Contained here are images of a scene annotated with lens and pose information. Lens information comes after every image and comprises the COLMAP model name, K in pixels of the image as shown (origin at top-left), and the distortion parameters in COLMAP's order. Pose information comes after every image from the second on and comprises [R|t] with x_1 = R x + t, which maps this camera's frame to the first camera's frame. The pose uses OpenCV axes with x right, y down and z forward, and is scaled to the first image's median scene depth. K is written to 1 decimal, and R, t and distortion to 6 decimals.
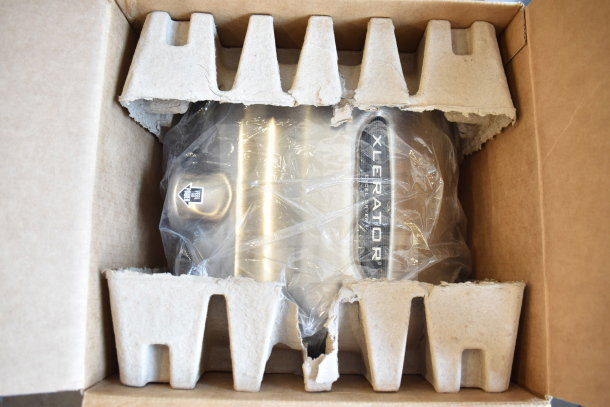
lens RADIAL K [[473.3, 0, 304.6], [0, 473.3, 200.4], [0, 0, 1]] dist [-0.054589, -0.009892]
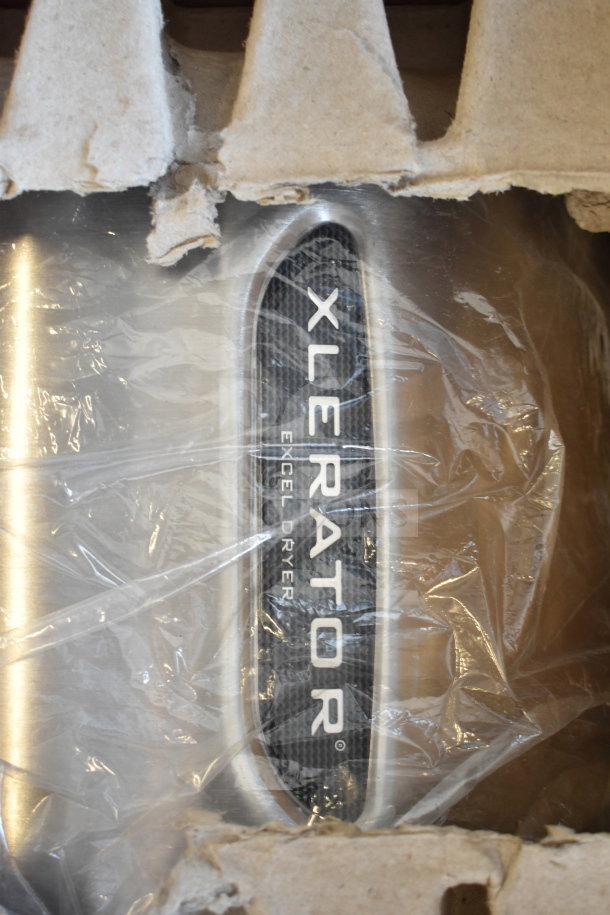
lens RADIAL K [[1183.3, 0, 305.4], [0, 1183.3, 460.9], [0, 0, 1]] dist [0.004703, 0.000000]
pose [[0.999234, -0.038042, -0.009186, 0.150533], [0.038029, 0.999275, -0.001600, -0.035595], [0.009240, 0.001250, 0.999957, 0.295699]]
